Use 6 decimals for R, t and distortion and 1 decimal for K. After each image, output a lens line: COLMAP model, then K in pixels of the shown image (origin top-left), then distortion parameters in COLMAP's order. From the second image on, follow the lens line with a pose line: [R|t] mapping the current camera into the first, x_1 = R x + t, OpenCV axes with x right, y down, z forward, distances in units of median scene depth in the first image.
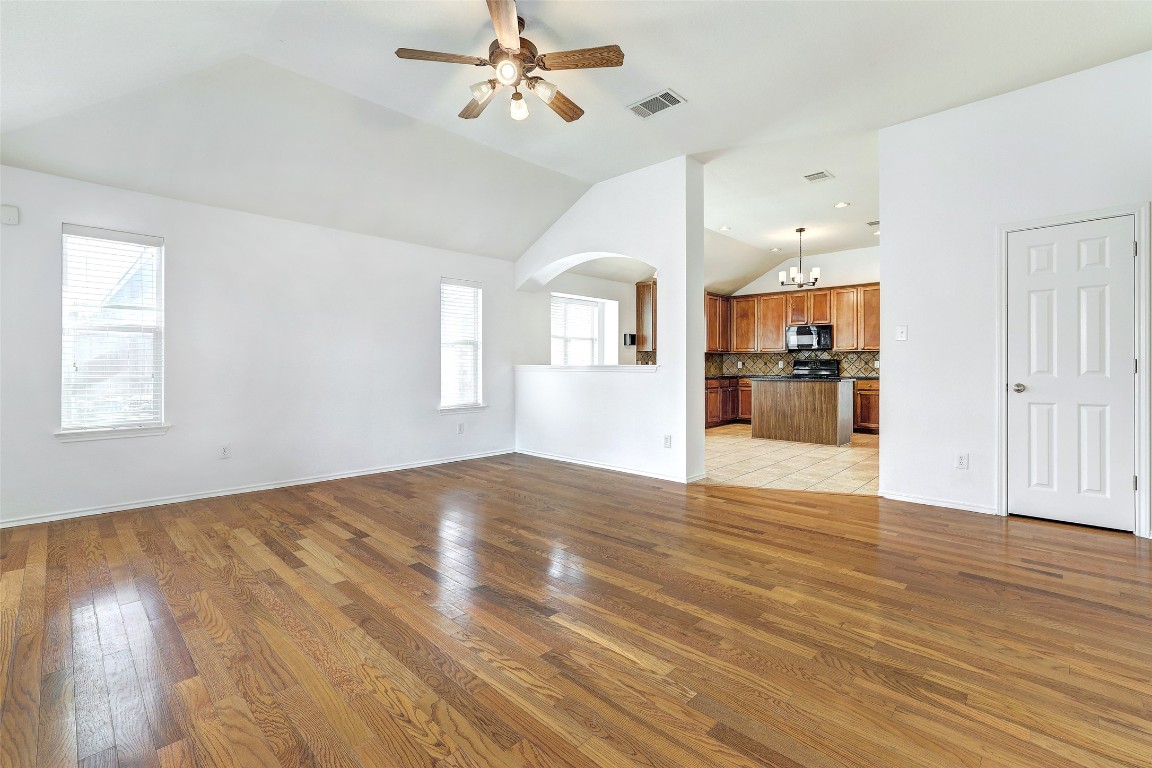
lens RADIAL K [[497.3, 0, 578.0], [0, 497.3, 367.9], [0, 0, 1]] dist [-0.026423, 0.004323]
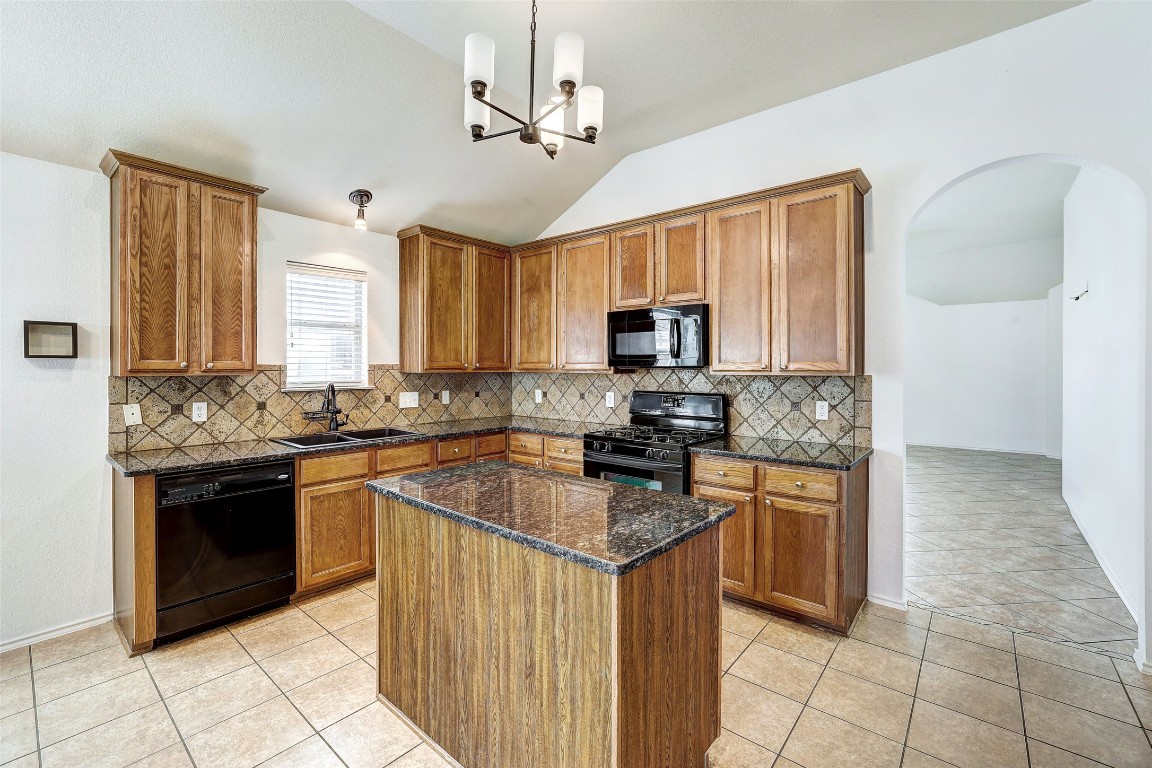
lens RADIAL K [[497.3, 0, 571.4], [0, 497.3, 370.5], [0, 0, 1]] dist [-0.026423, 0.004323]
pose [[0.997799, 0.000962, 0.066297, 0.383257], [-0.001116, 0.999997, 0.002291, -0.037007], [-0.066295, -0.002360, 0.997797, 0.625137]]
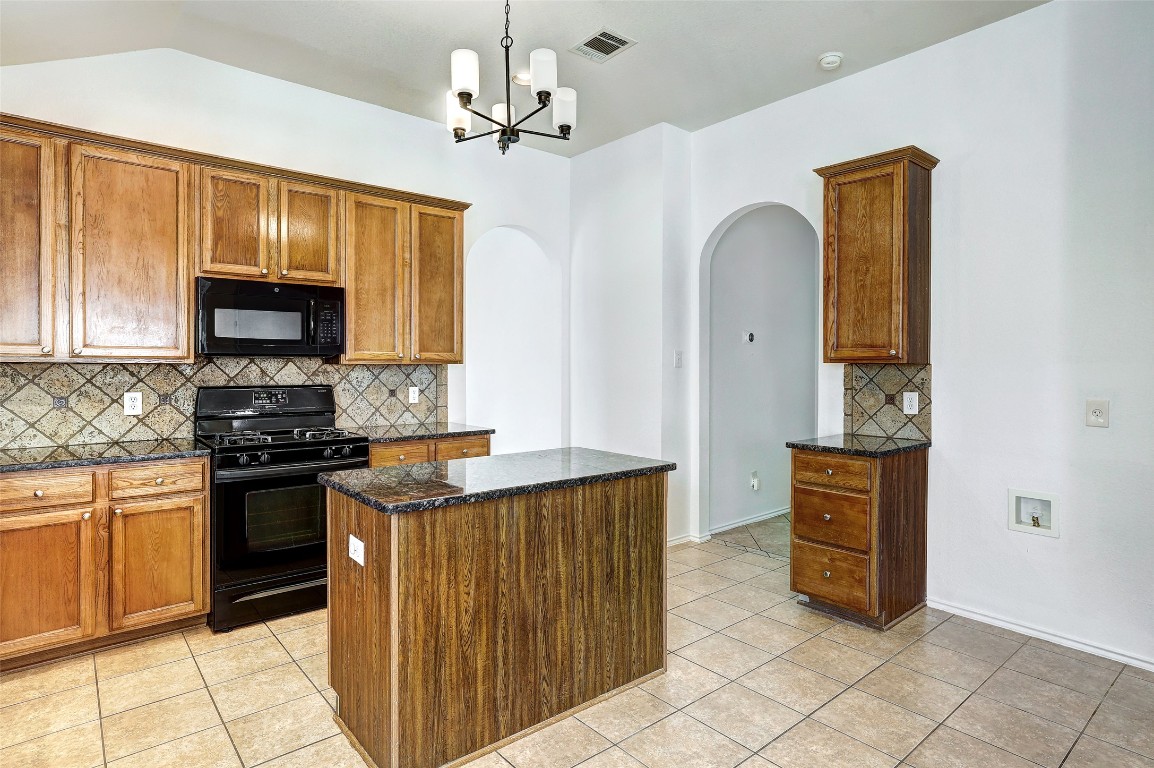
lens RADIAL K [[609.4, 0, 598.7], [0, 609.4, 368.2], [0, 0, 1]] dist [-0.025338, 0.000152]
pose [[0.081210, -0.003426, 0.996691, 0.095659], [0.001483, 0.999993, 0.003317, -0.031010], [-0.996696, 0.001209, 0.081215, 0.778425]]
